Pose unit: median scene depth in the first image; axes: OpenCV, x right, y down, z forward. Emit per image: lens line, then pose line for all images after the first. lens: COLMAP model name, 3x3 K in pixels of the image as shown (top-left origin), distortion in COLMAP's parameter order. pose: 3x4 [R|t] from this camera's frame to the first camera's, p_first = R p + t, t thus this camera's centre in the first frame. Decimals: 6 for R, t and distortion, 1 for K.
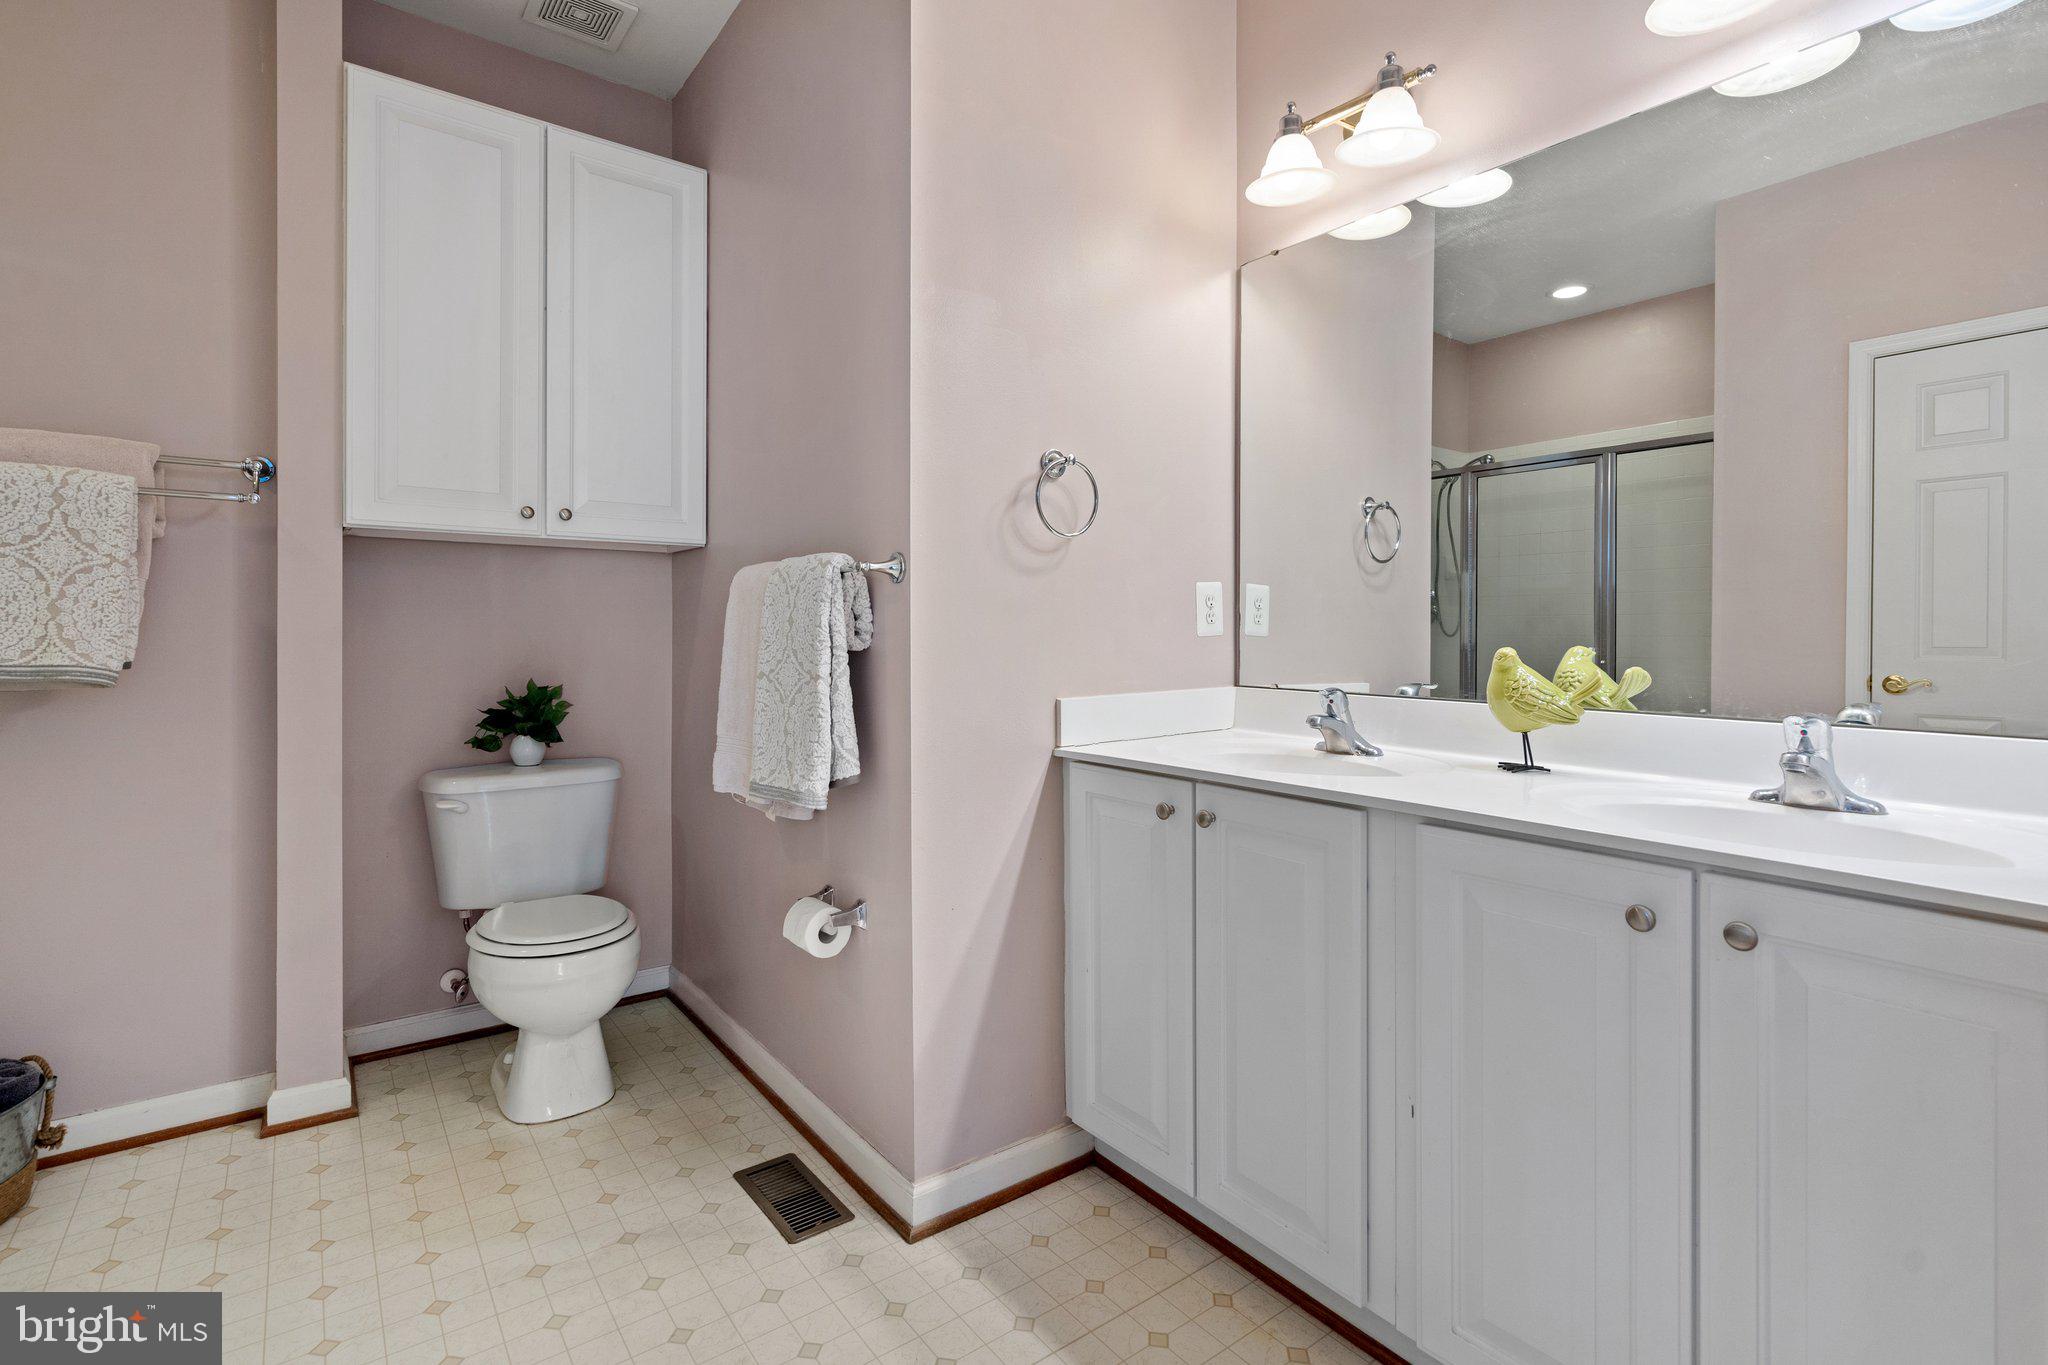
lens RADIAL K [[954.6, 0, 1027.9], [0, 954.6, 629.6], [0, 0, 1]] dist [0.000495, 0.002468]
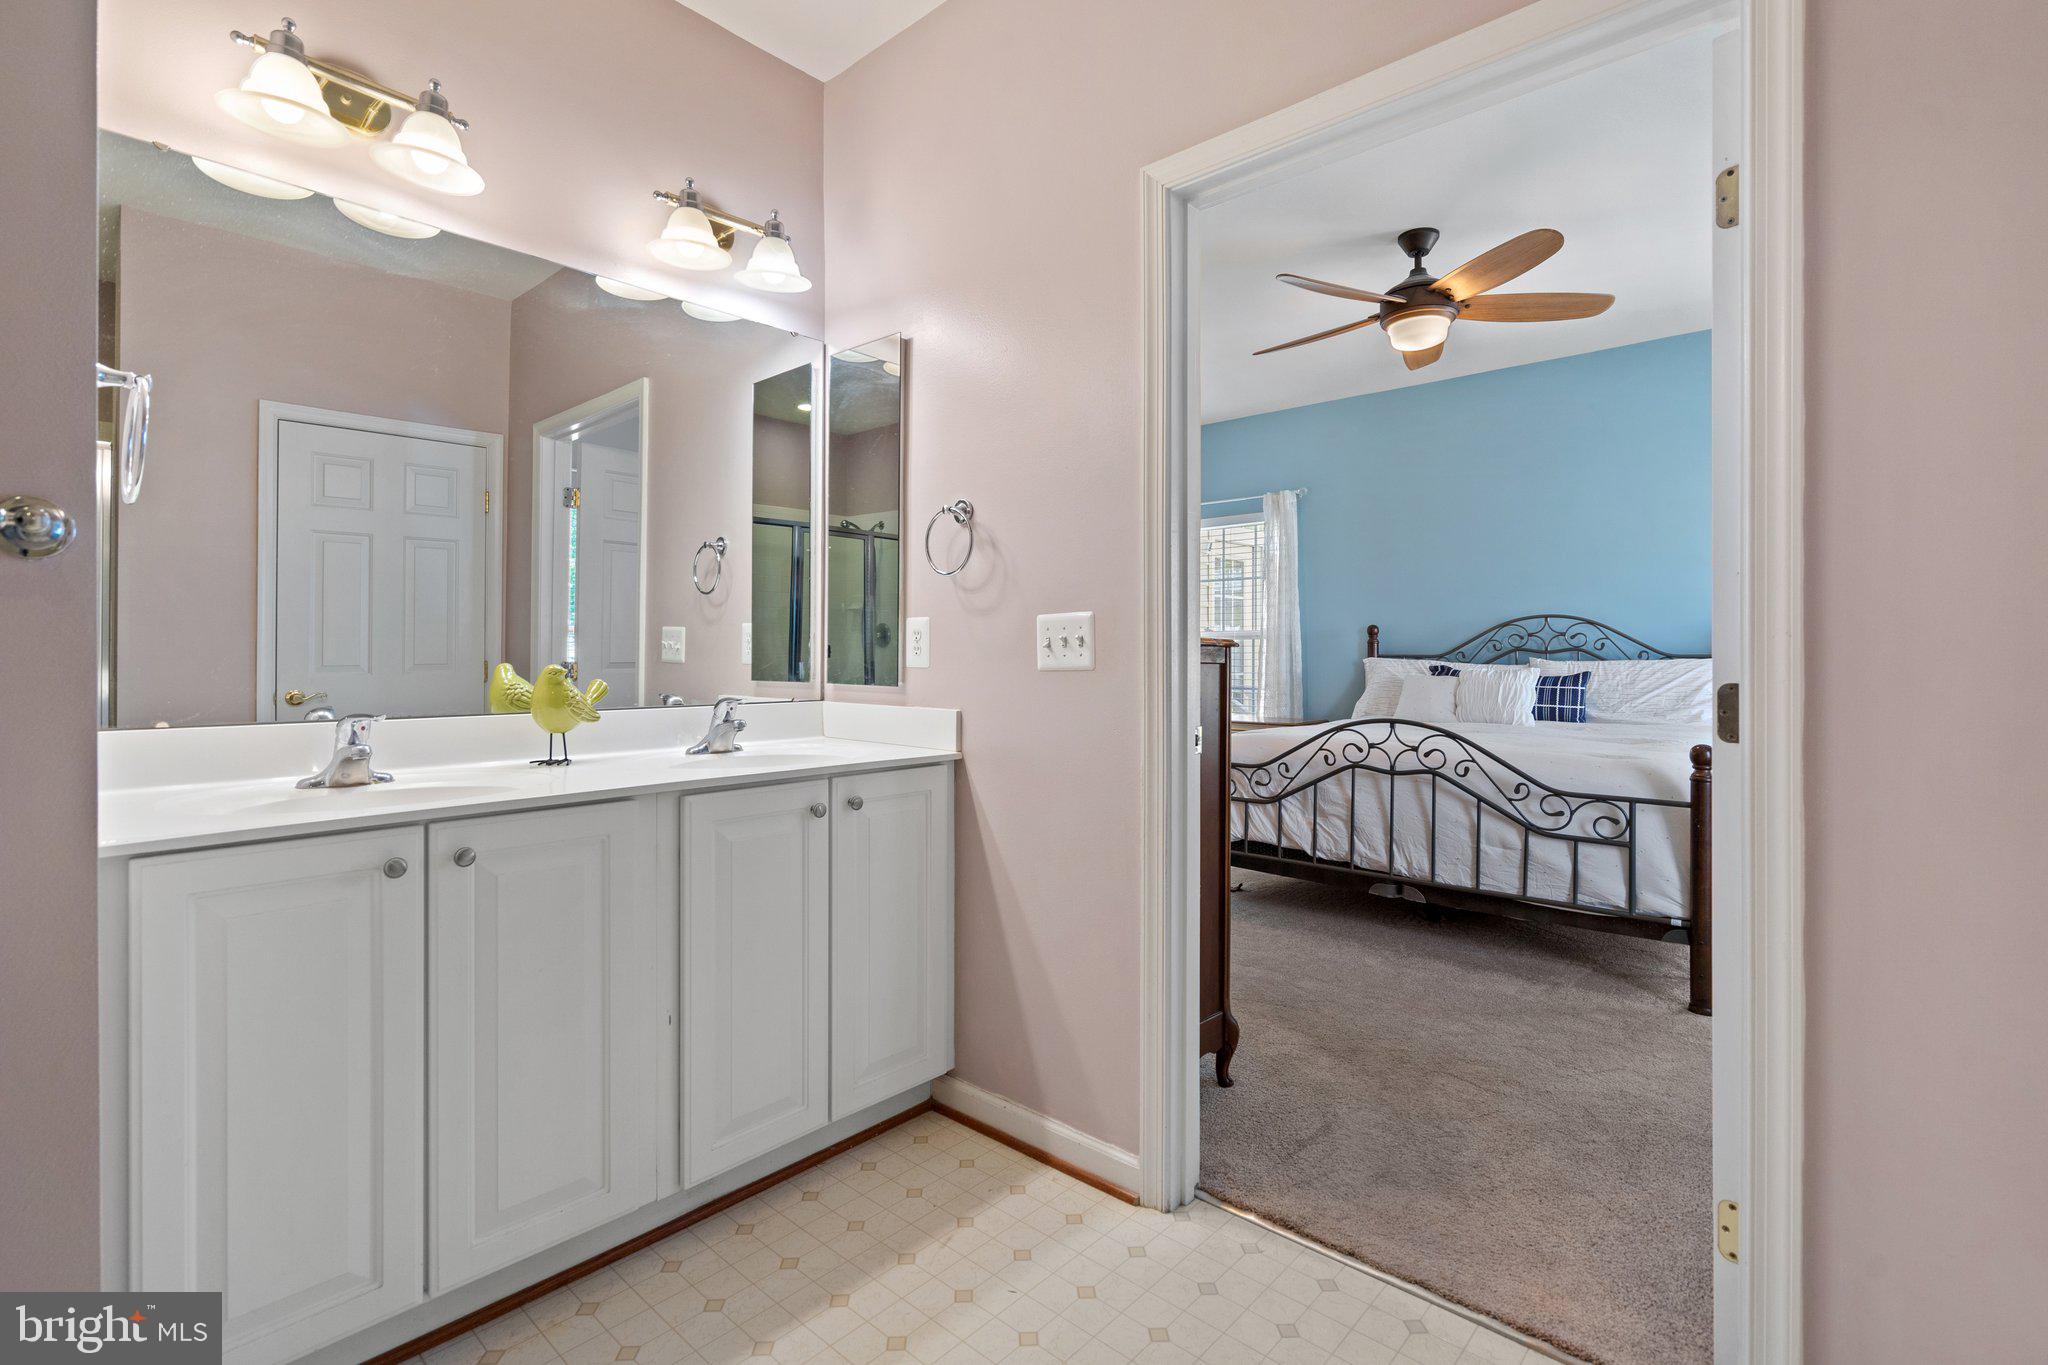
lens RADIAL K [[954.6, 0, 992.2], [0, 954.6, 644.3], [0, 0, 1]] dist [0.000495, 0.002468]
pose [[-0.174865, 0.007987, 0.984560, -0.727809], [0.000404, 0.999968, -0.008040, 0.002347], [-0.984592, -0.001008, -0.174863, 0.602867]]
